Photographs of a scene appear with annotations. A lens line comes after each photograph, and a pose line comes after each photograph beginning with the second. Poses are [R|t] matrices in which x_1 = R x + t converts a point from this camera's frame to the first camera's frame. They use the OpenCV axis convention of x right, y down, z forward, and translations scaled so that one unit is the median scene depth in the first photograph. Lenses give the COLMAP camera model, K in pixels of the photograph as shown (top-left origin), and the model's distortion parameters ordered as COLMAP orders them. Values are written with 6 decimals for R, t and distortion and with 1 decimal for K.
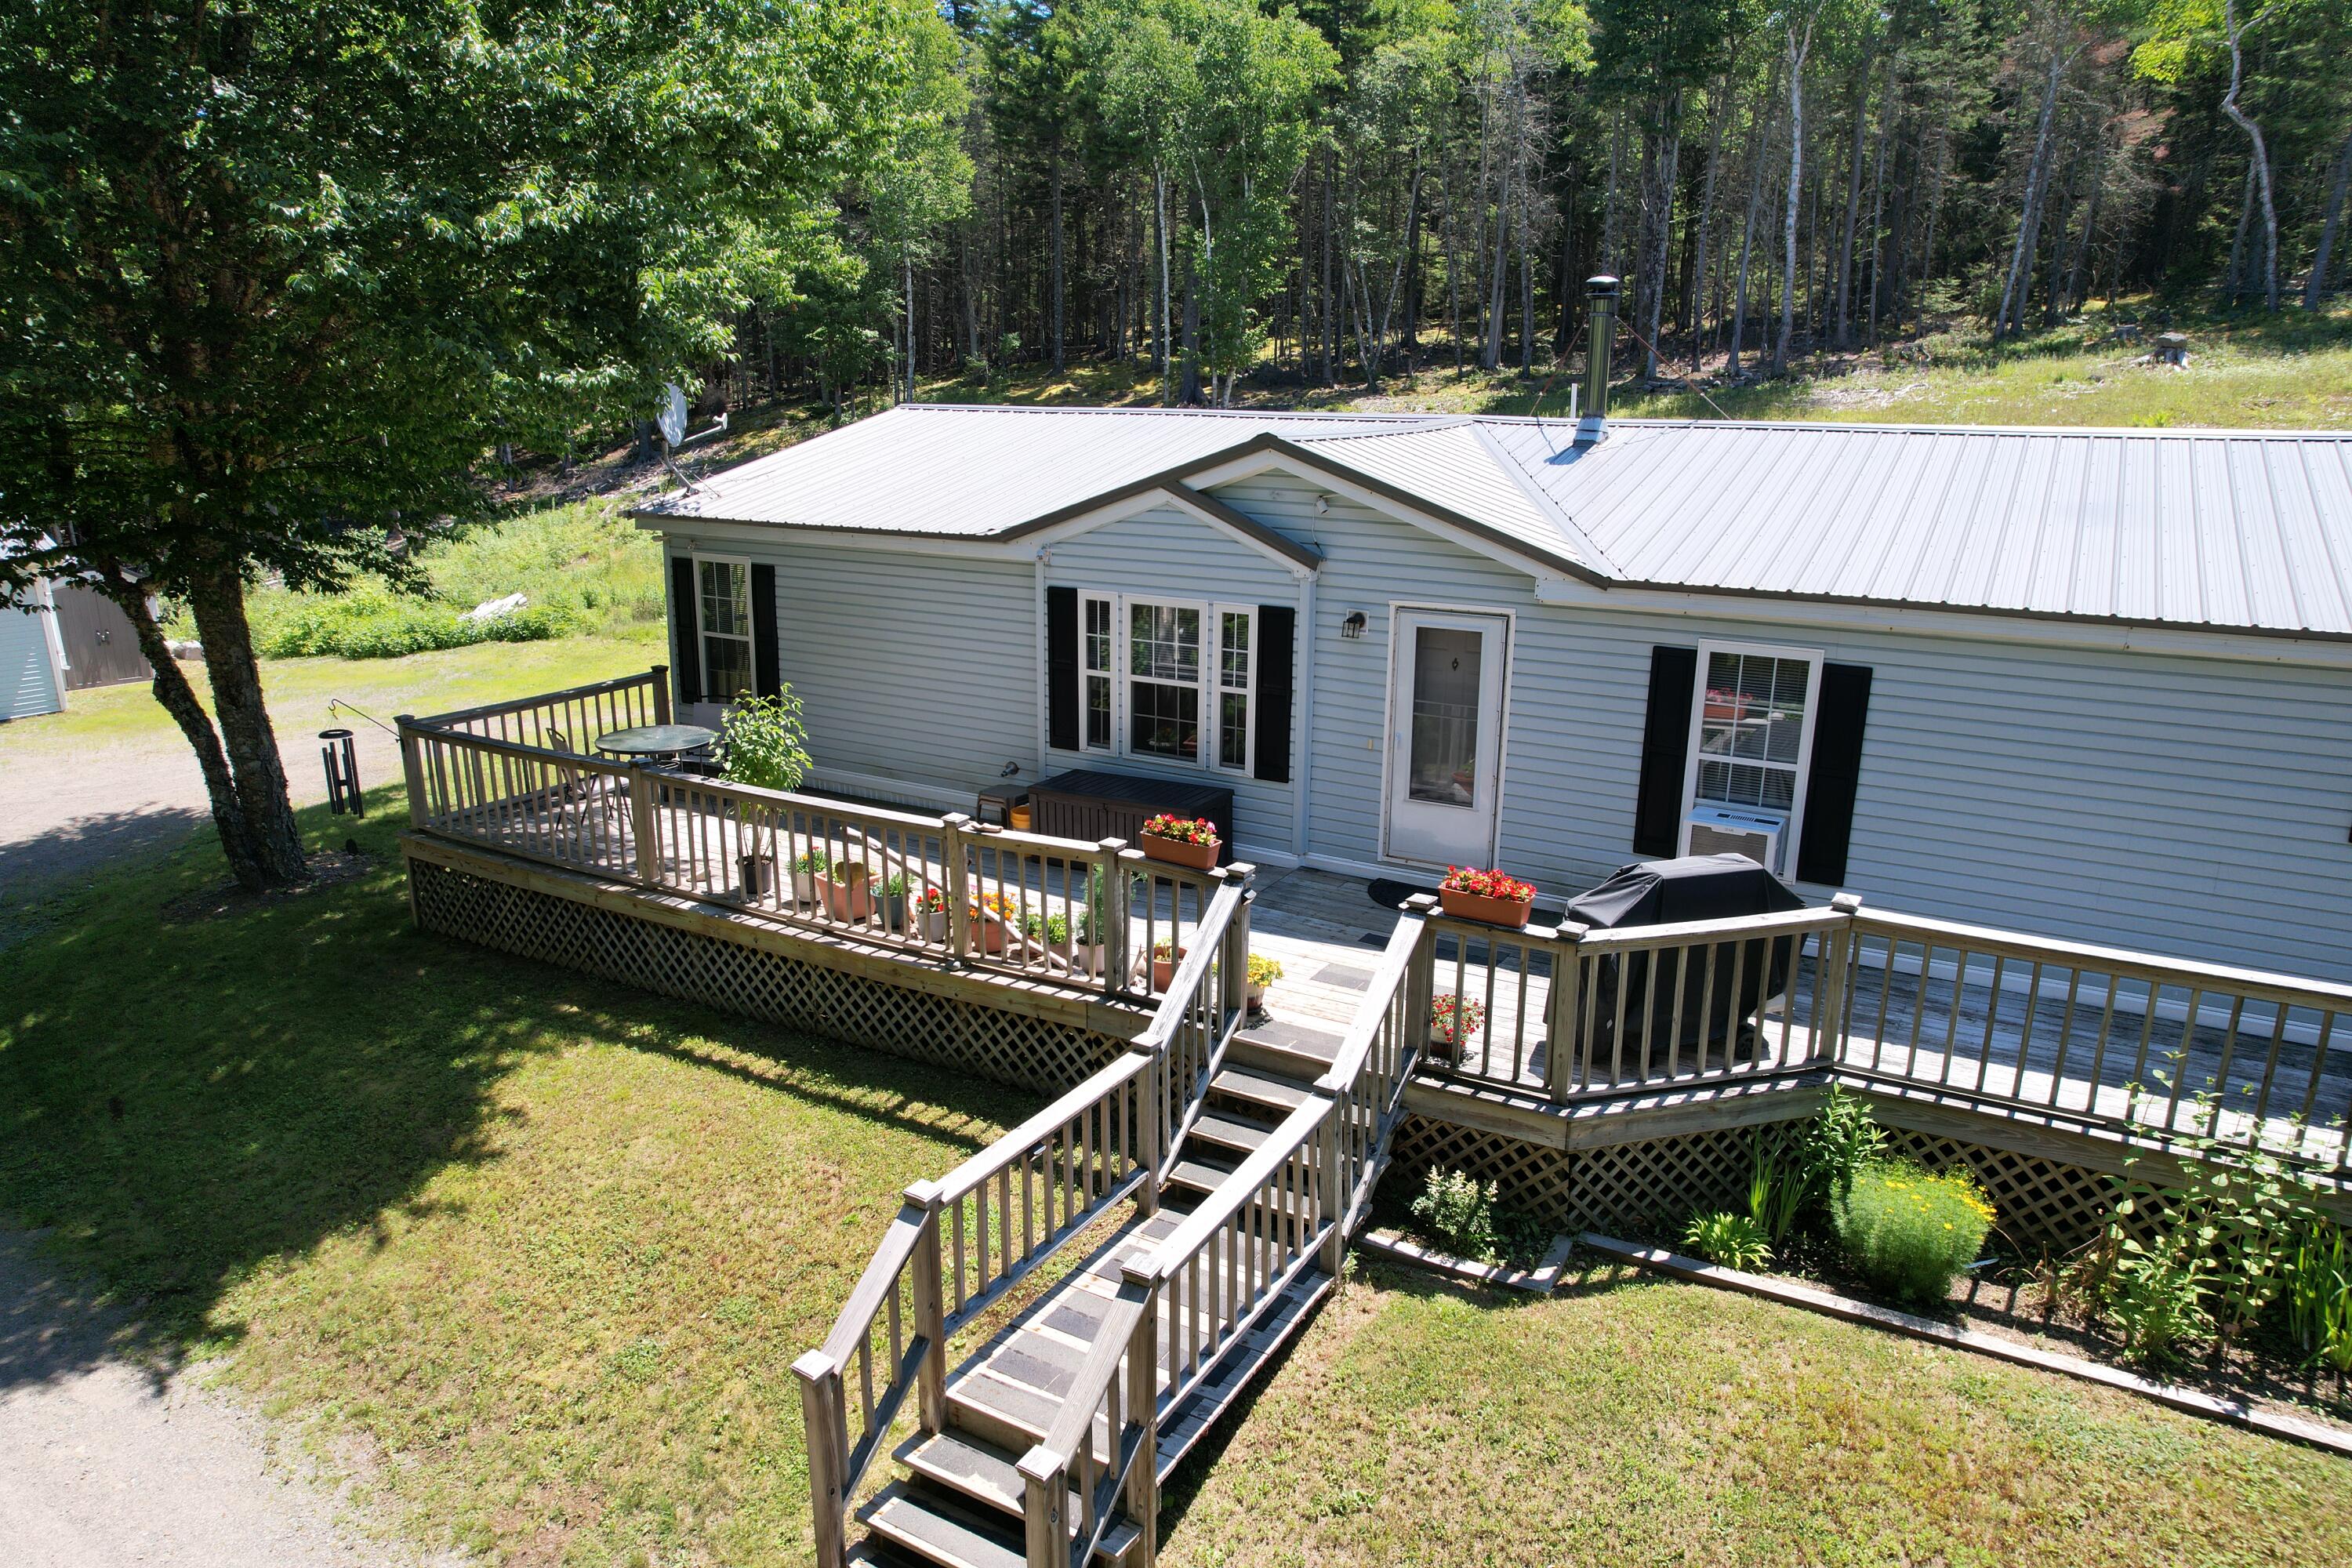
lens RADIAL K [[1504.5, 0, 1183.8], [0, 1504.5, 794.4], [0, 0, 1]] dist [-0.077405, 0.069683]
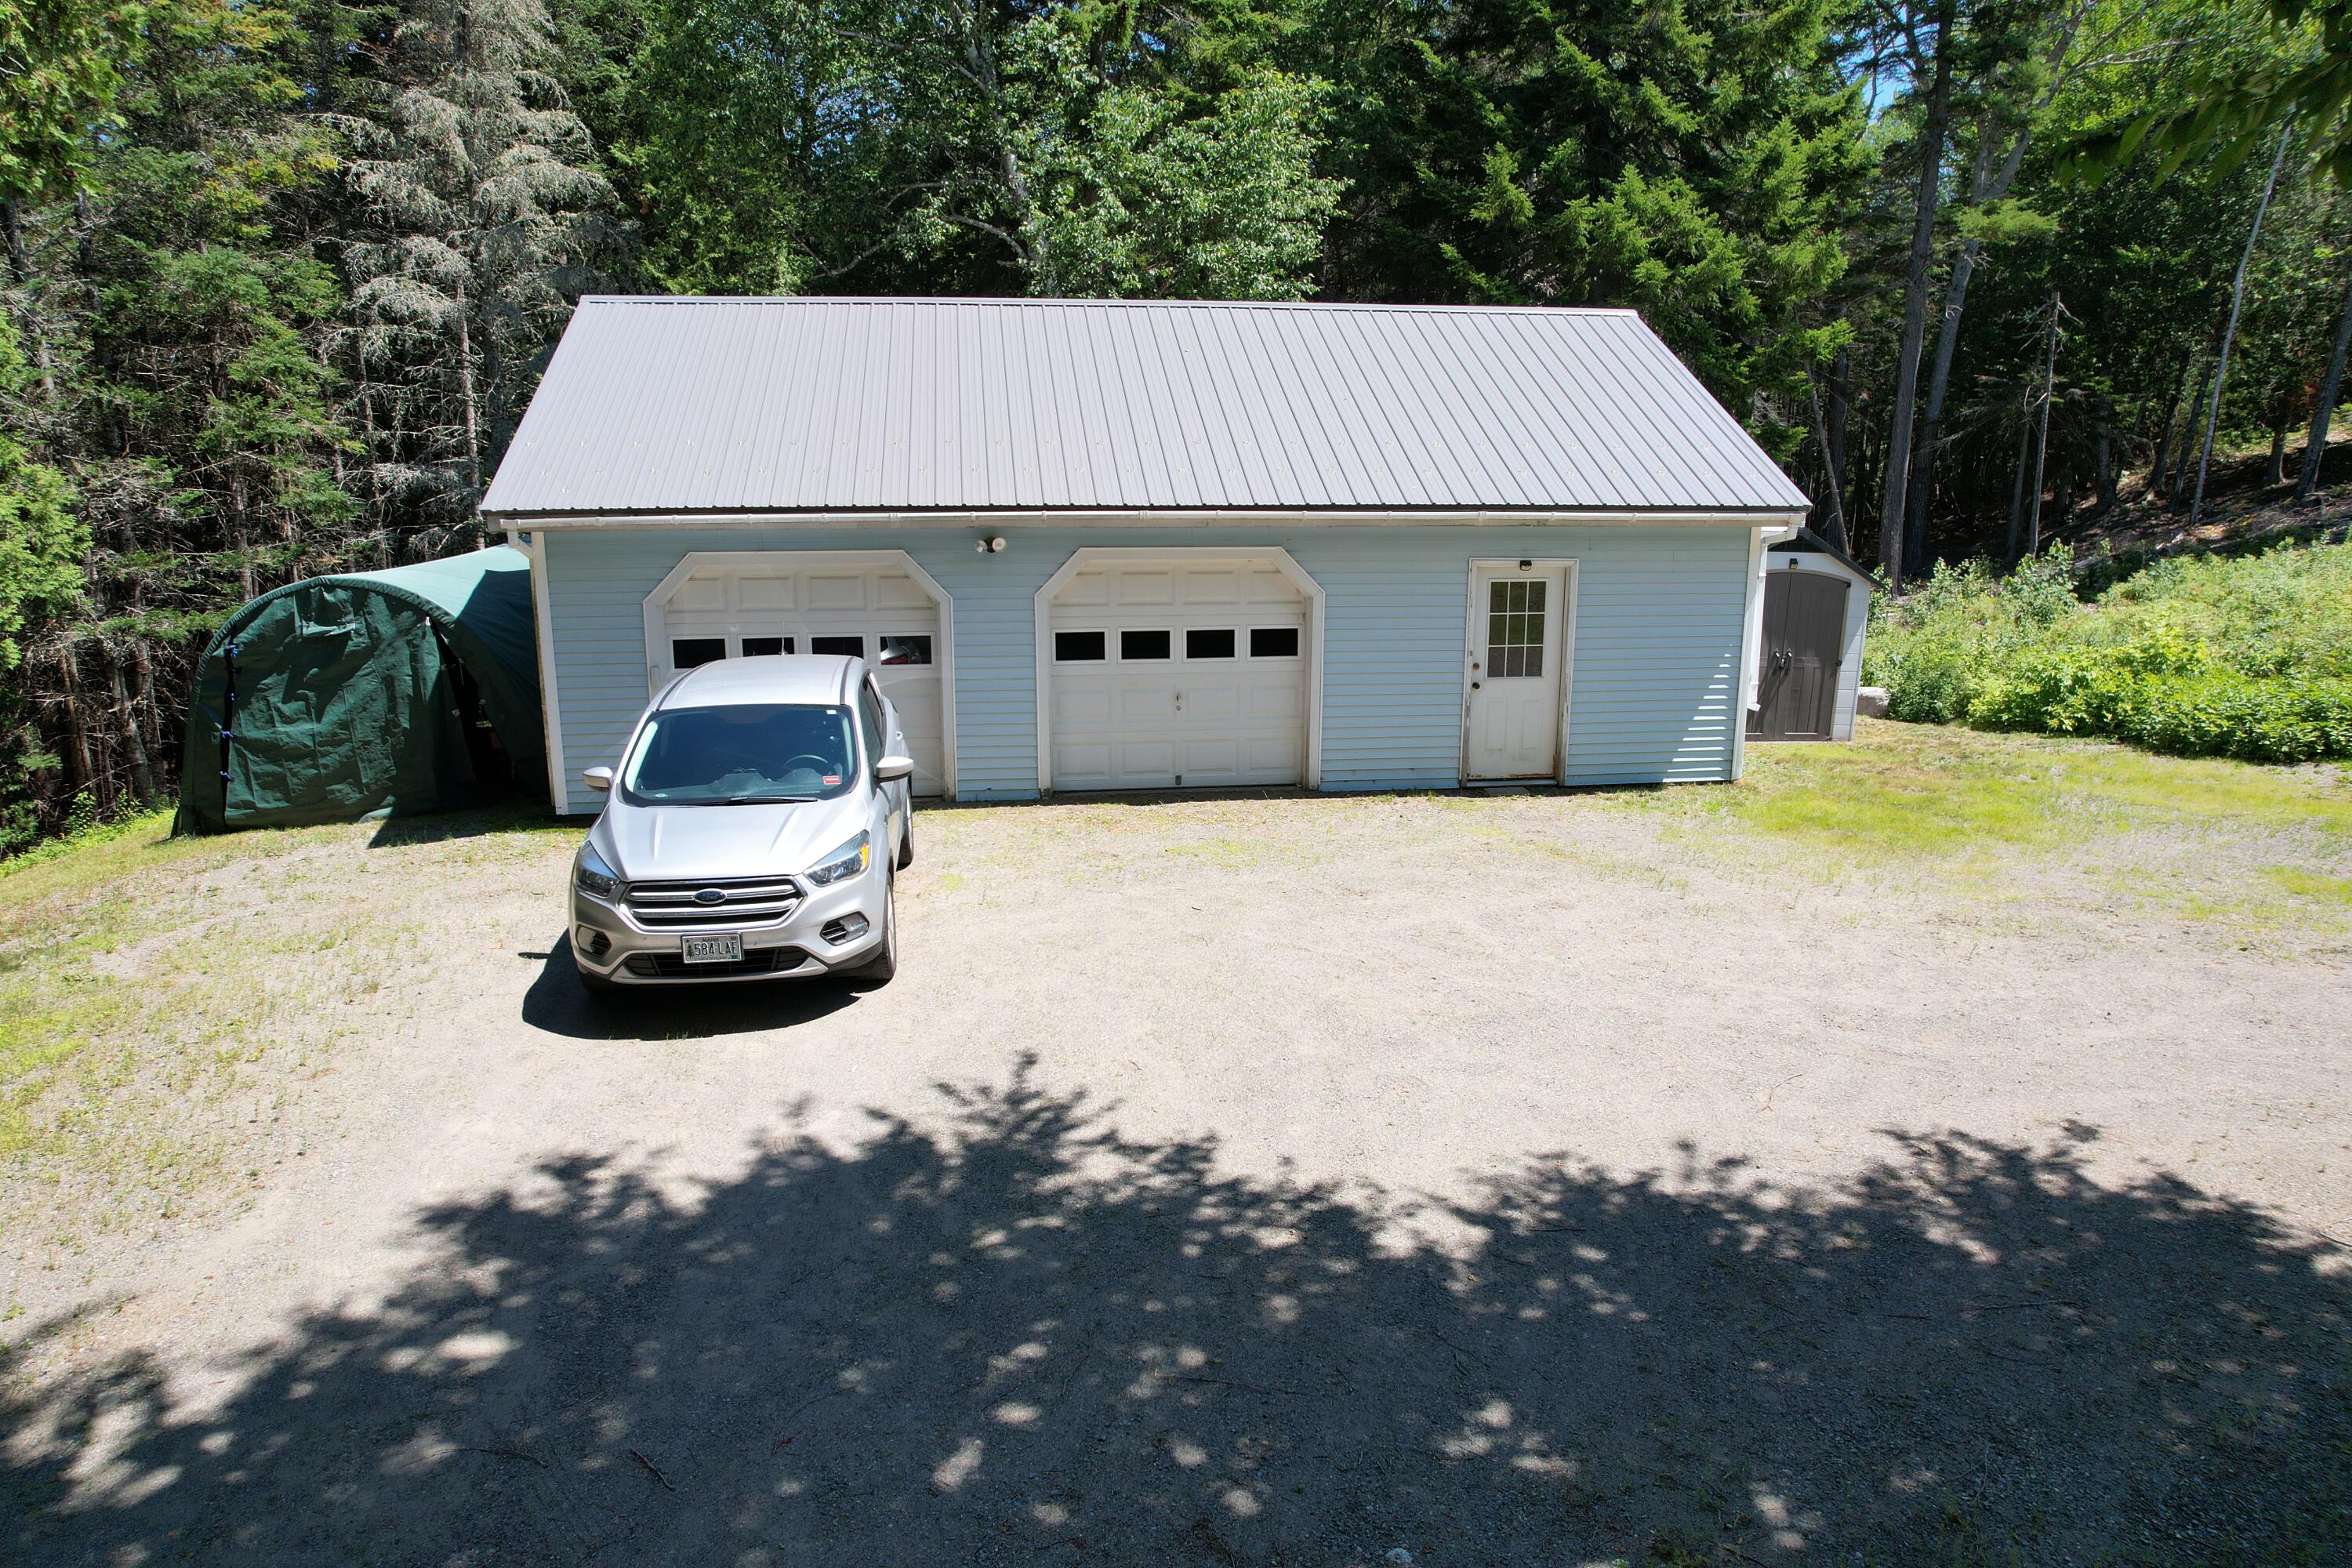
lens RADIAL K [[1504.5, 0, 1175.2], [0, 1504.5, 801.9], [0, 0, 1]] dist [-0.077405, 0.069683]
pose [[0.627340, 0.167668, -0.760481, -1.050519], [-0.202801, 0.978026, 0.048335, -0.074857], [0.751875, 0.123903, 0.647559, 1.067701]]
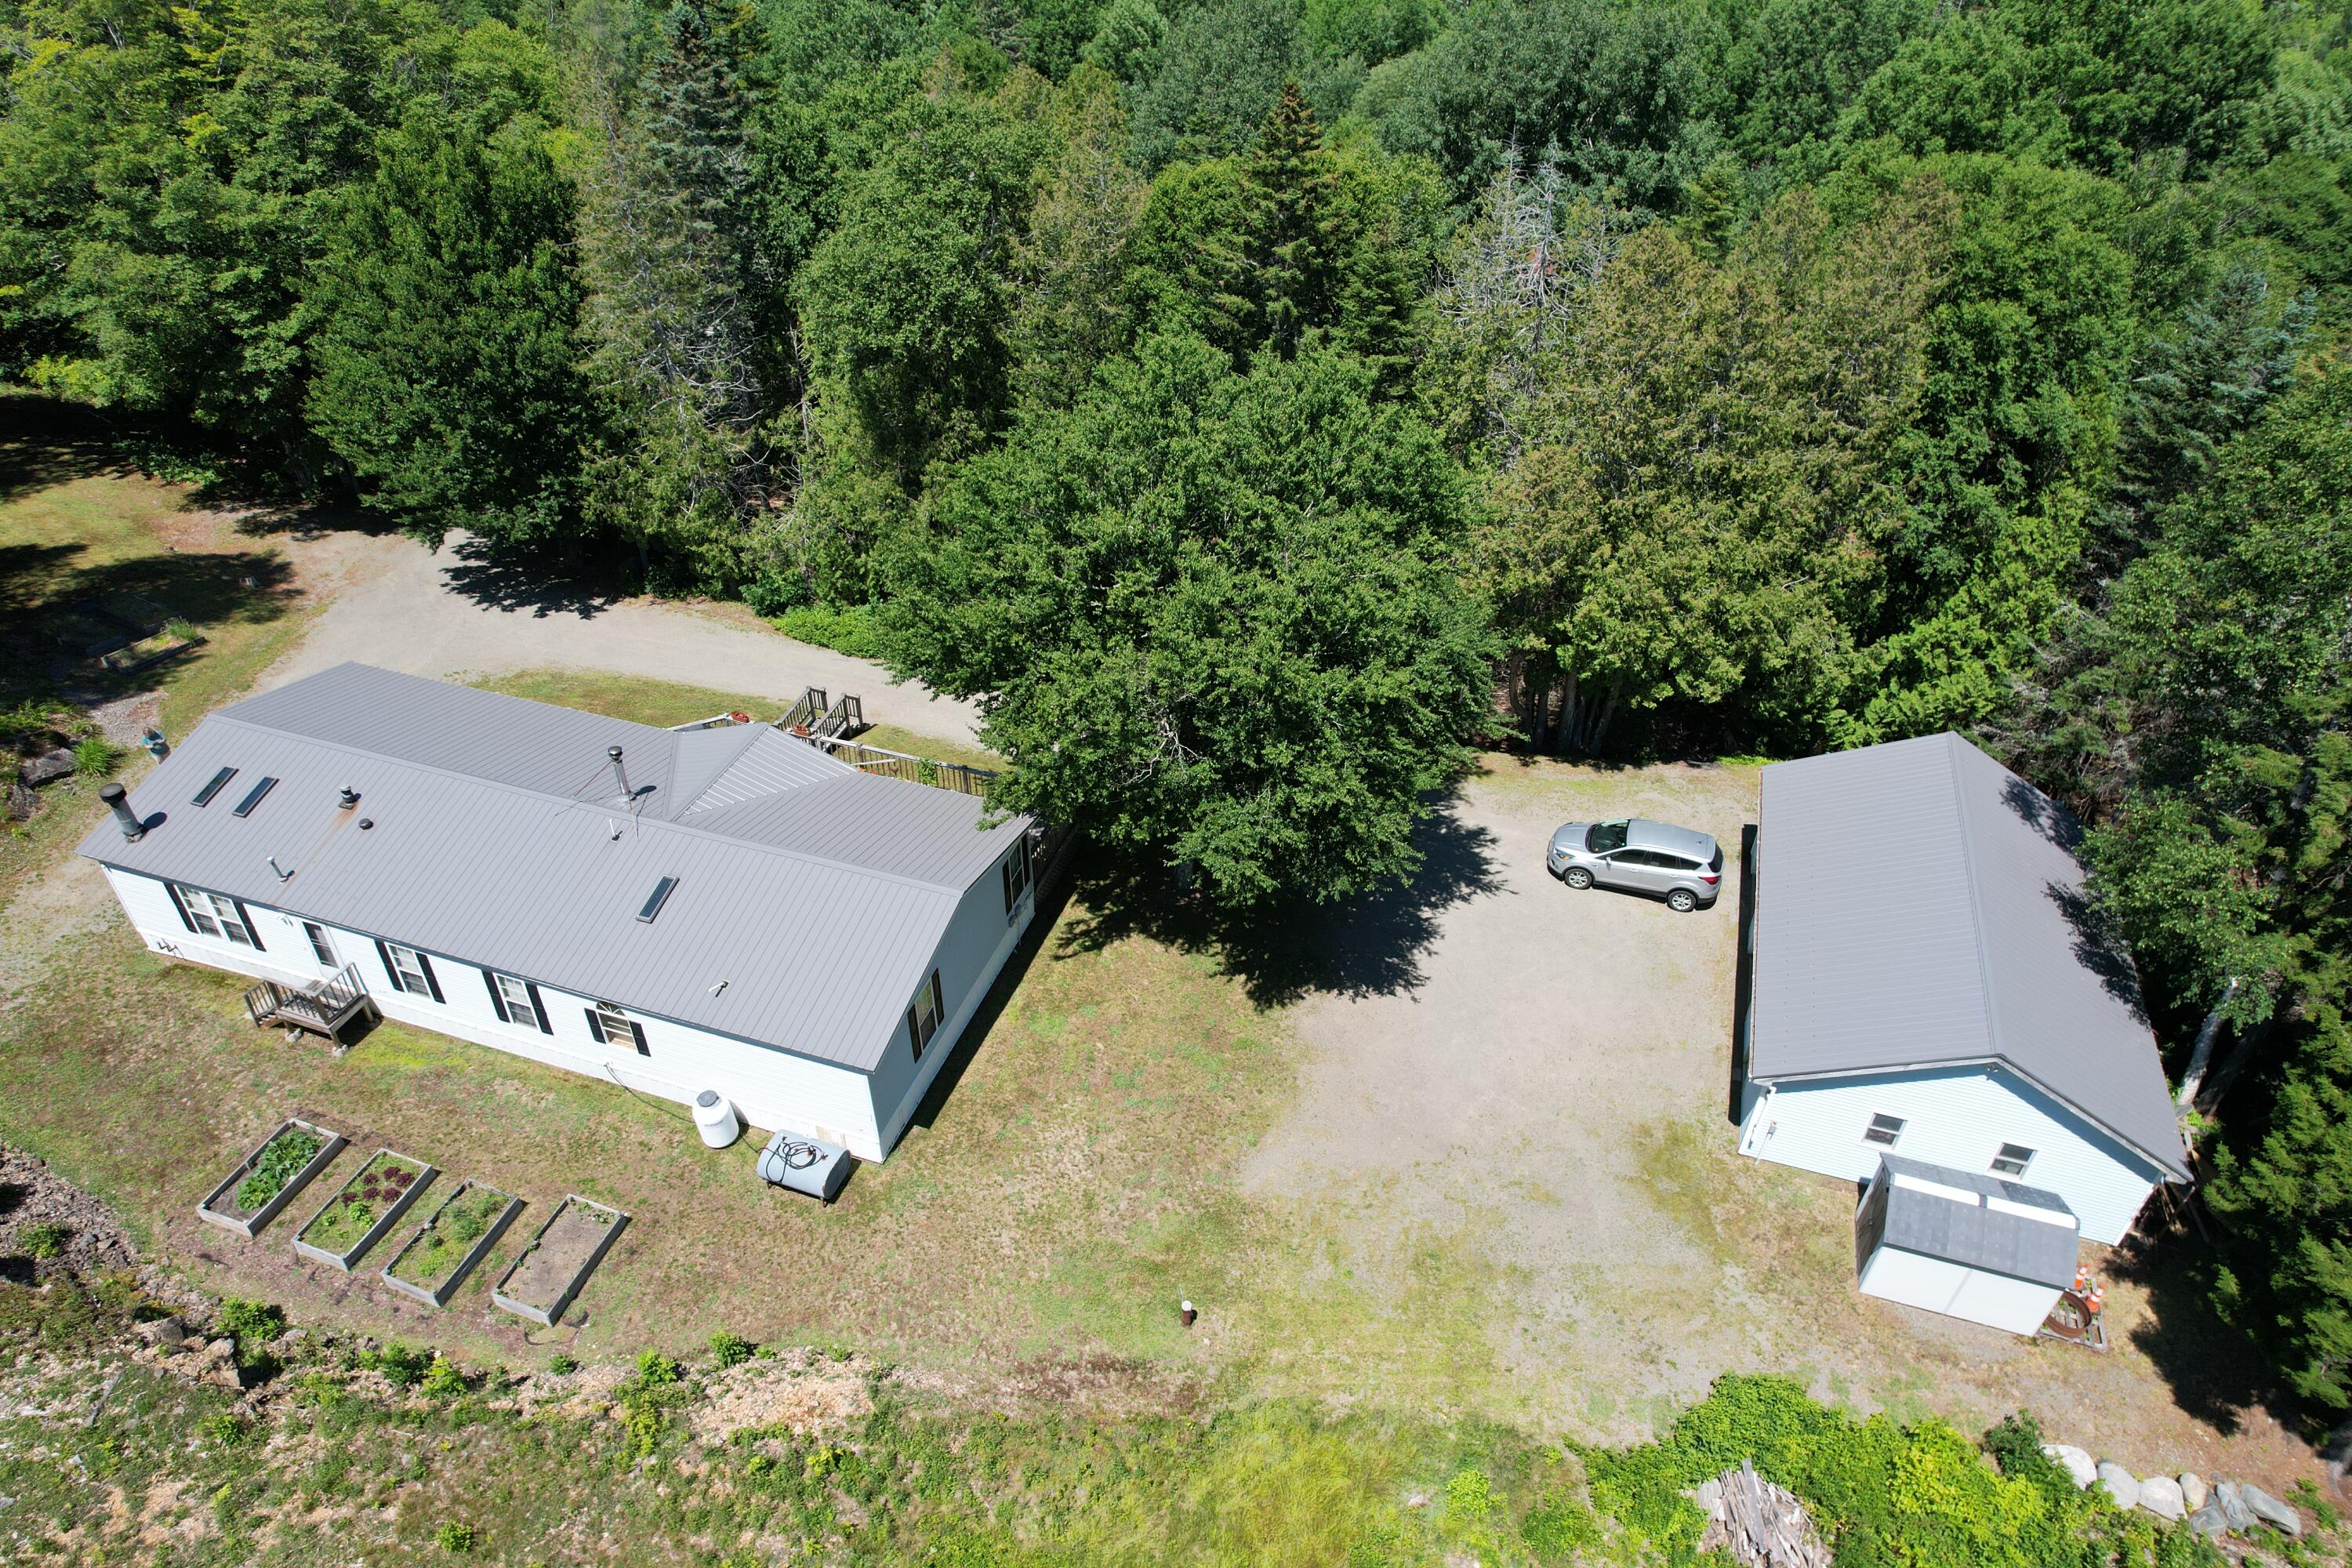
lens RADIAL K [[1504.5, 0, 1154.2], [0, 1504.5, 770.8], [0, 0, 1]] dist [-0.077405, 0.069683]
pose [[-0.976895, 0.112474, -0.181731, -0.173905], [-0.072042, 0.627258, 0.775472, -2.766345], [0.201213, 0.770647, -0.604662, 3.232247]]
